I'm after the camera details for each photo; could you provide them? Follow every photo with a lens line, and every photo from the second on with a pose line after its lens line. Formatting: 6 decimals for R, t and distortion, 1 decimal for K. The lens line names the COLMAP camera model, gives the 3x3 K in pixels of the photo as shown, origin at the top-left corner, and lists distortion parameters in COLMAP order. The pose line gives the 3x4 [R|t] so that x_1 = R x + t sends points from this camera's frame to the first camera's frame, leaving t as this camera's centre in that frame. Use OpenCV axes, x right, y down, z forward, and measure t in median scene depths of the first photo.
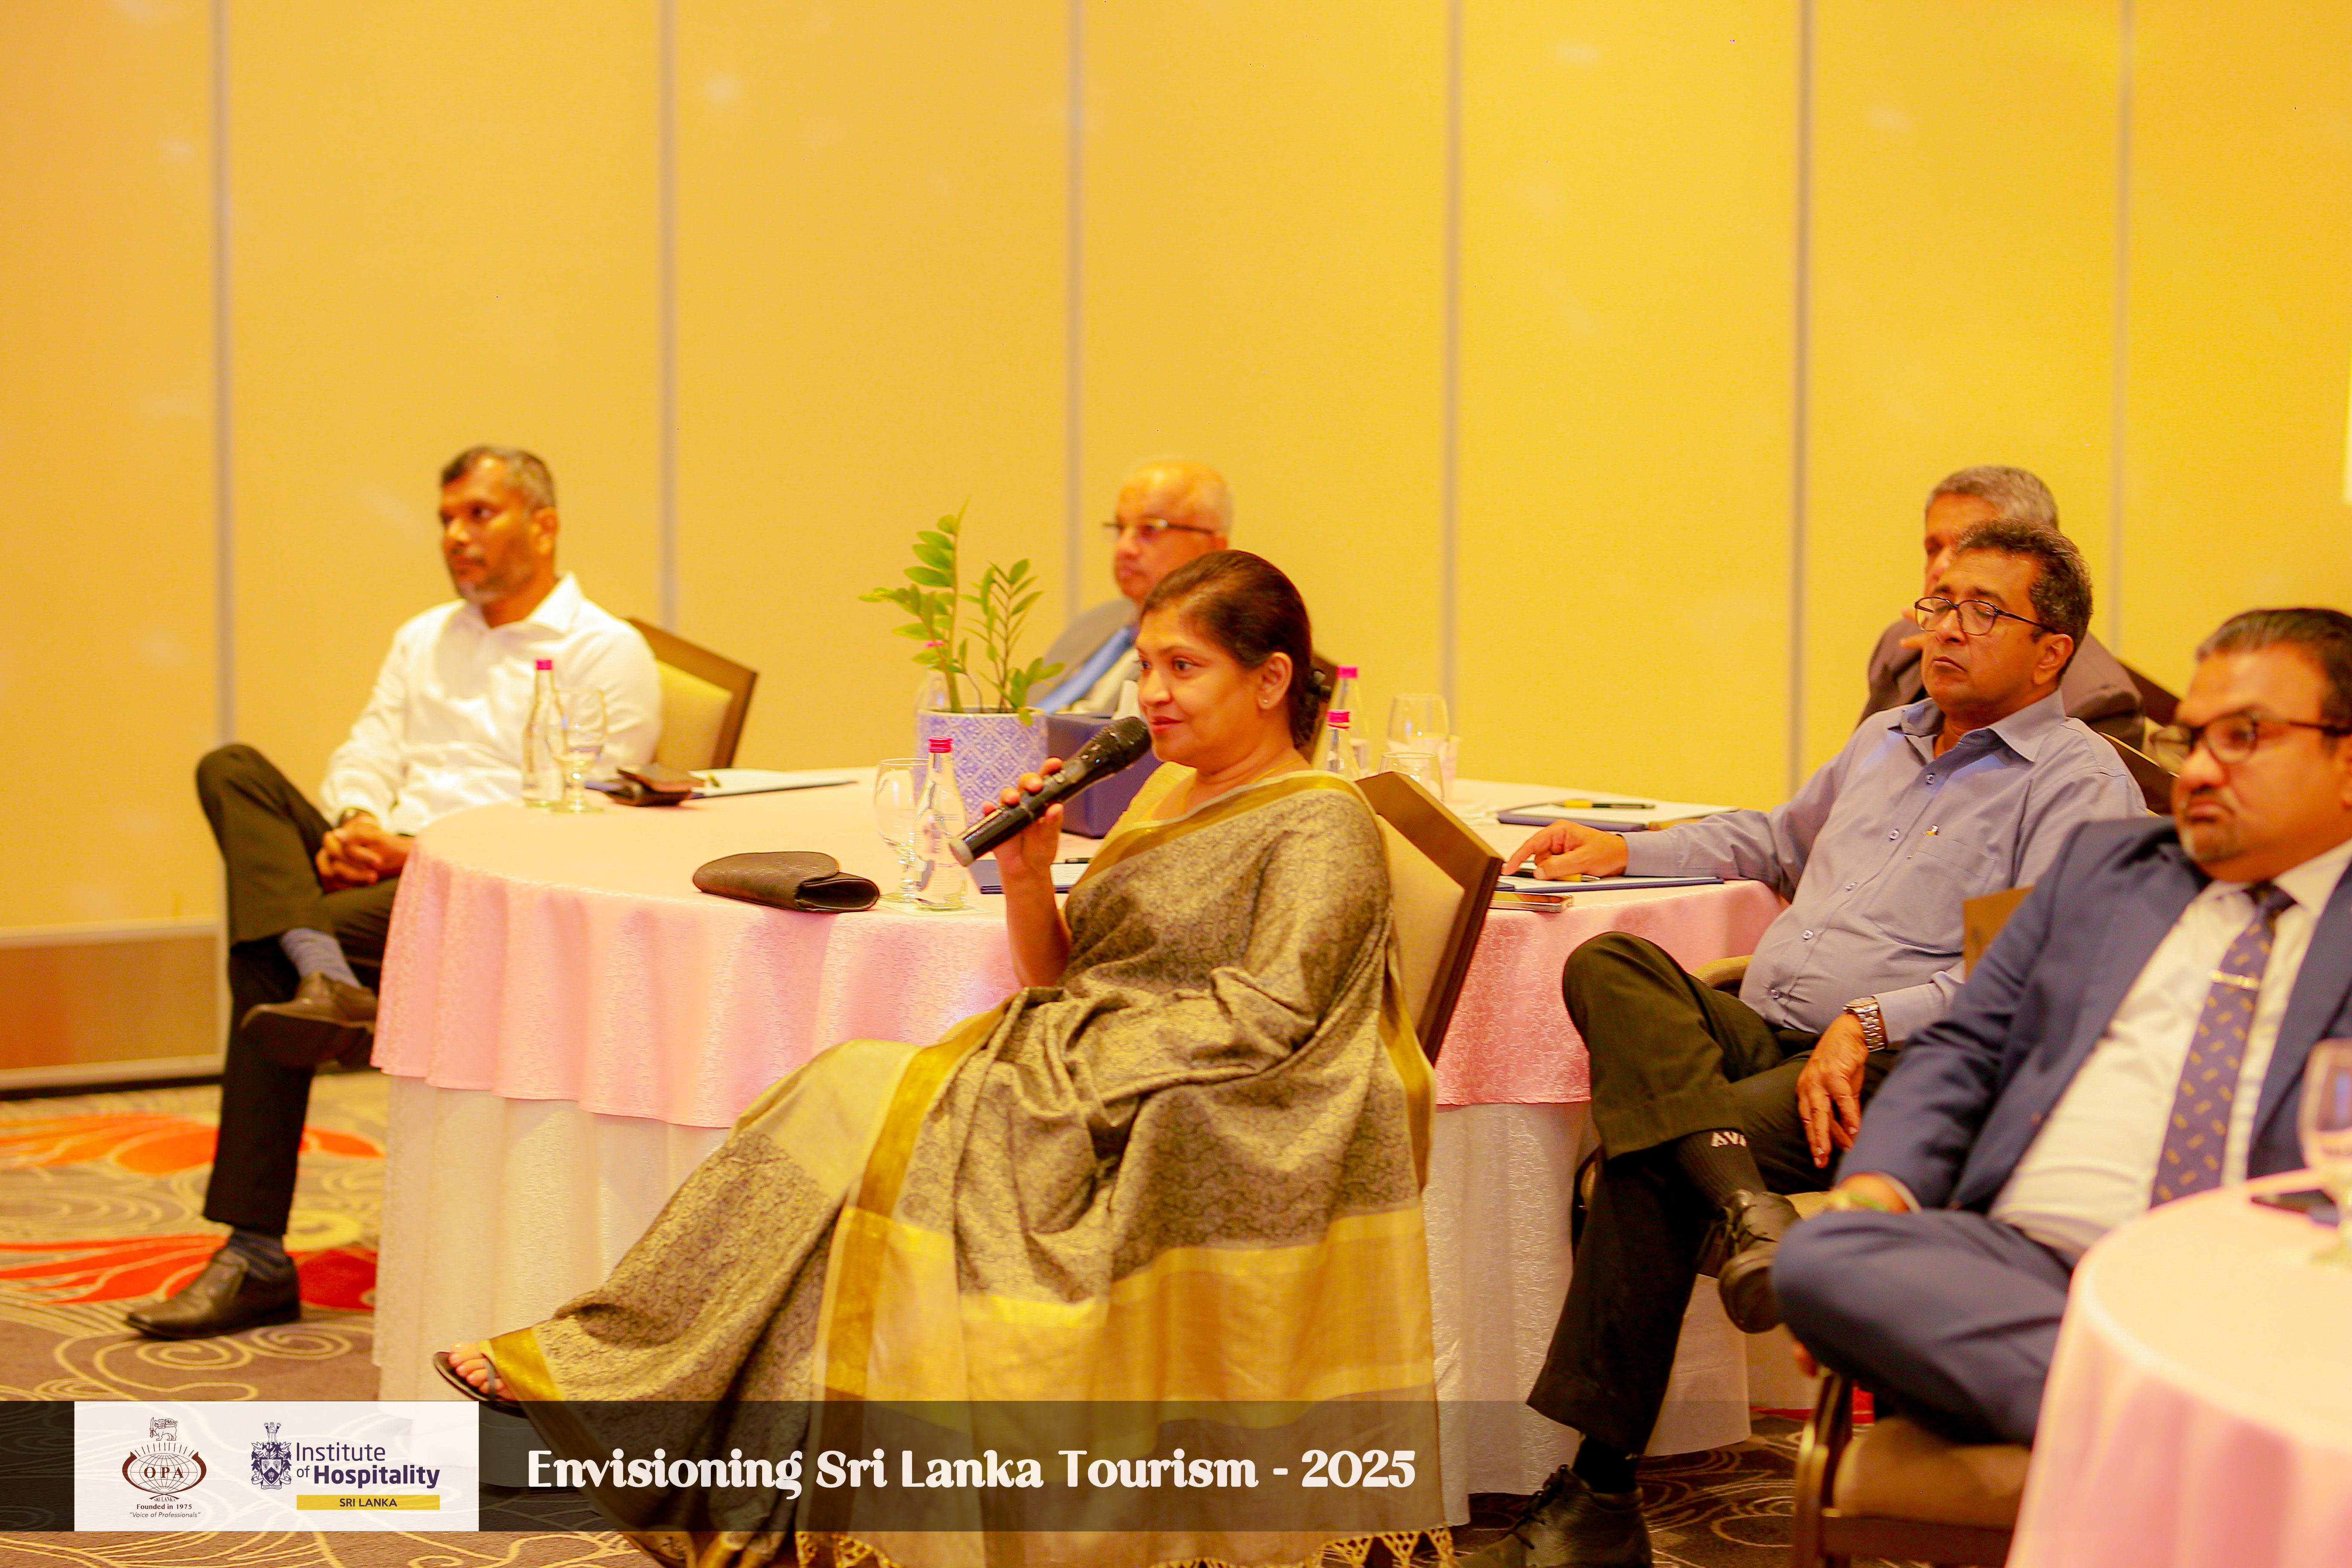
lens RADIAL K [[5894.0, 0, 1175.7], [0, 5894.0, 782.7], [0, 0, 1]] dist [-0.136058, 0.000000]
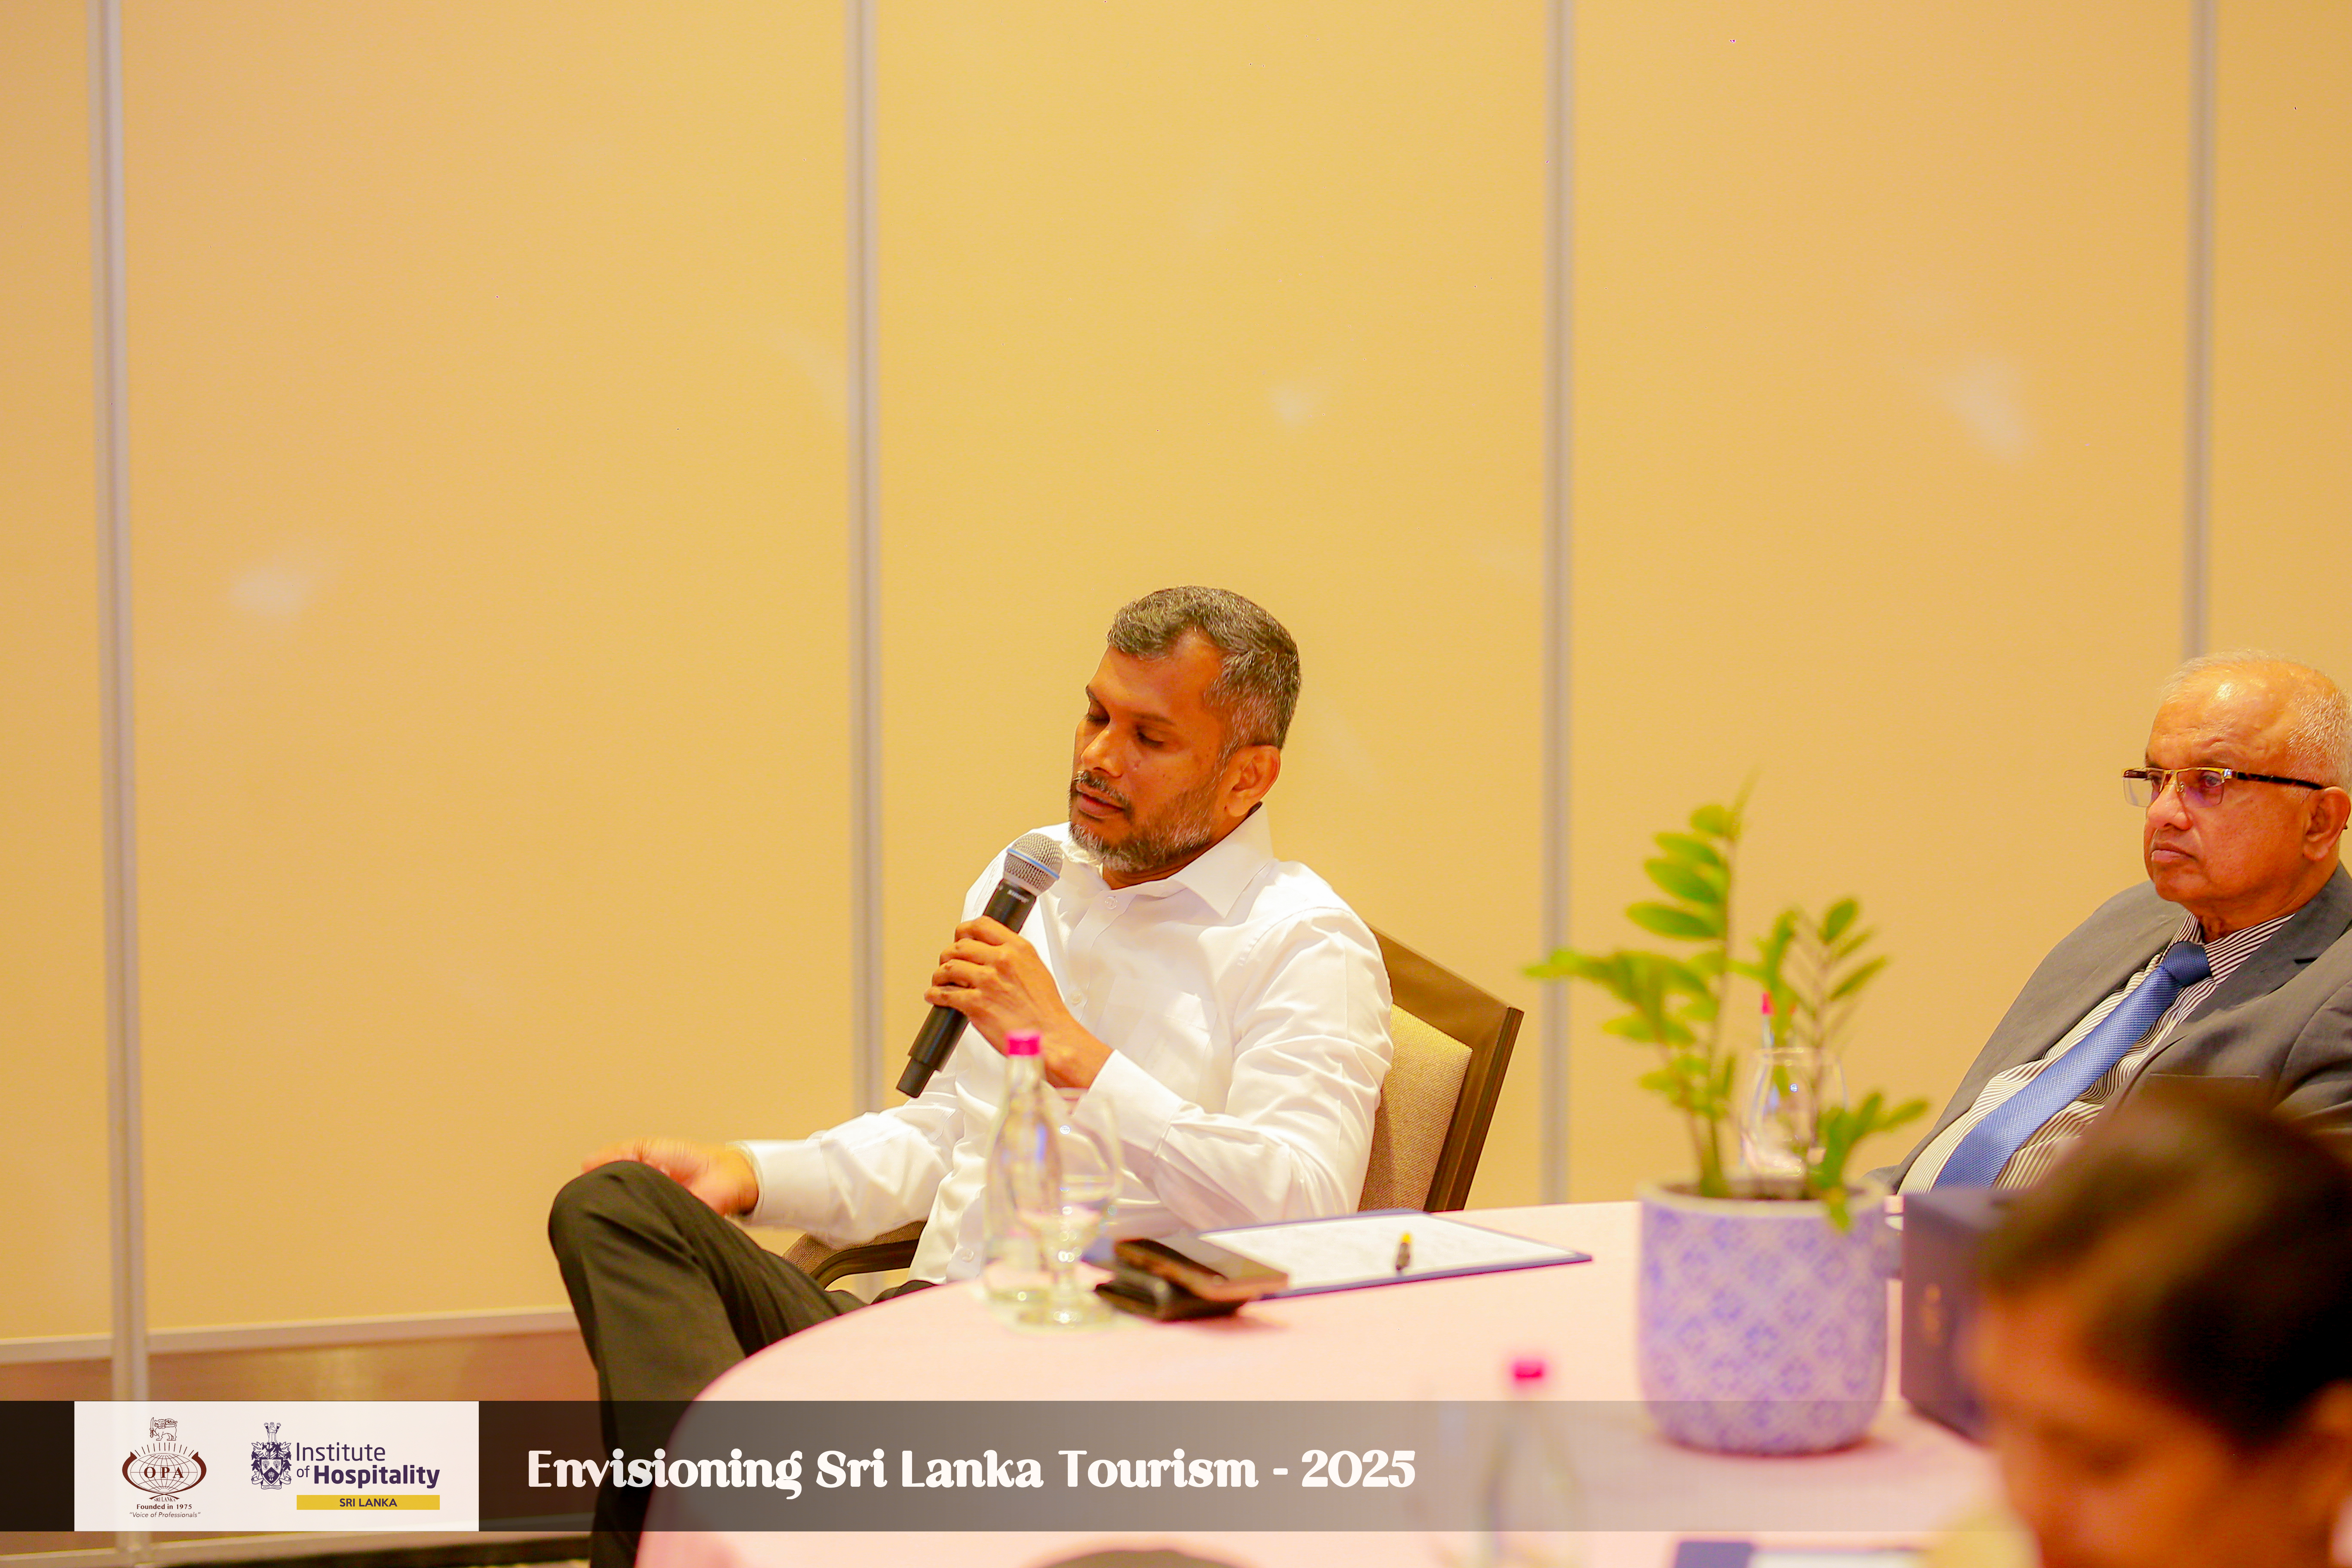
lens RADIAL K [[5894.0, 0, 1176.4], [0, 5894.0, 783.9], [0, 0, 1]] dist [-0.136058, 0.000000]
pose [[0.973094, 0.019825, -0.229553, 0.033379], [-0.021837, 0.999742, -0.006227, -0.042748], [0.229371, 0.011072, 0.973276, 0.489874]]
